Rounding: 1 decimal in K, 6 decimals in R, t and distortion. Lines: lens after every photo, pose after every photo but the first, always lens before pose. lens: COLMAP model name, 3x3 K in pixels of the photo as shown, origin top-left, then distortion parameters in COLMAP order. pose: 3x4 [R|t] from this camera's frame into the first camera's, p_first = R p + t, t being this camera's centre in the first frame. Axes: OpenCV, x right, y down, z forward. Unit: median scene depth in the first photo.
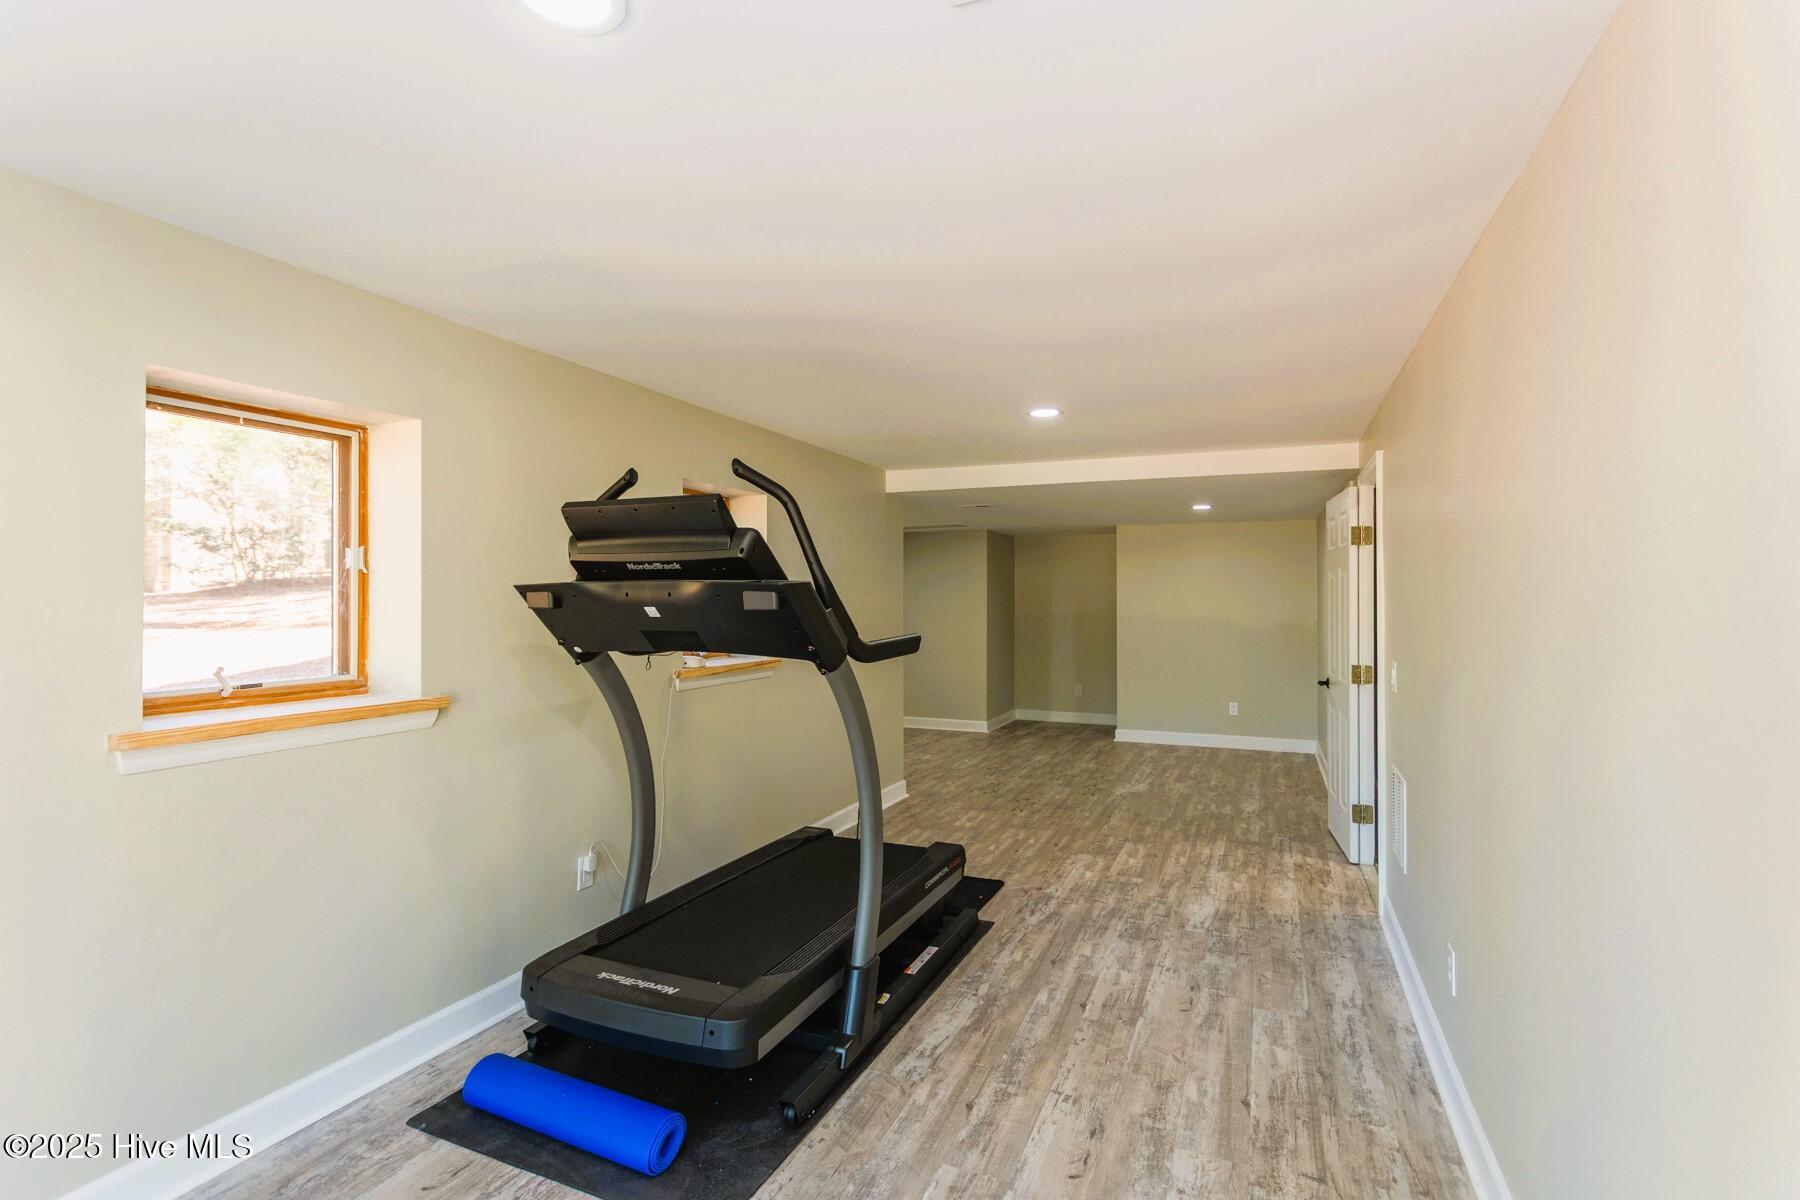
lens RADIAL K [[849.2, 0, 900.6], [0, 849.2, 594.9], [0, 0, 1]] dist [0.000569, 0.000428]
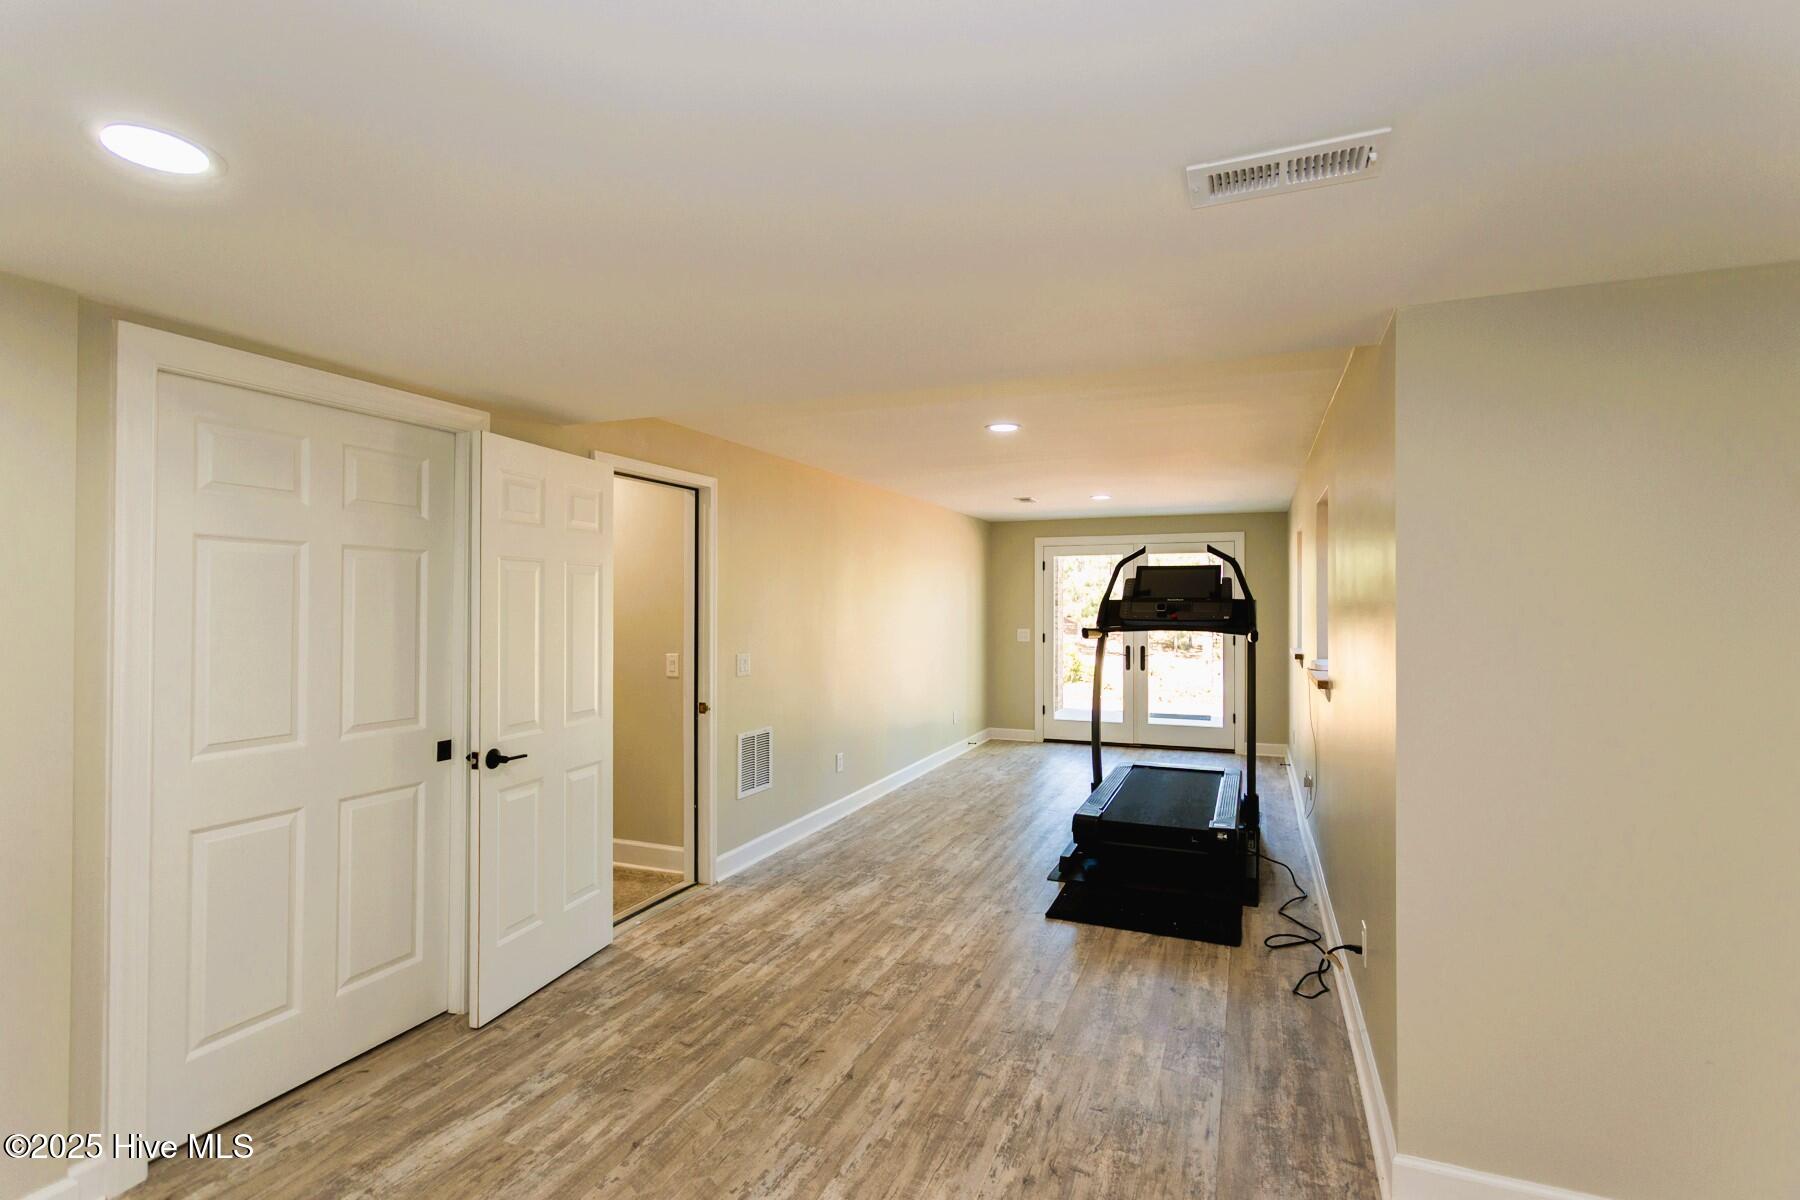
lens RADIAL K [[849.2, 0, 900.6], [0, 849.2, 594.9], [0, 0, 1]] dist [0.000569, 0.000428]
pose [[-0.999855, -0.000130, -0.017014, 0.299781], [0.000181, 0.999833, -0.018259, 0.008148], [0.017014, -0.018259, -0.999689, 1.956571]]
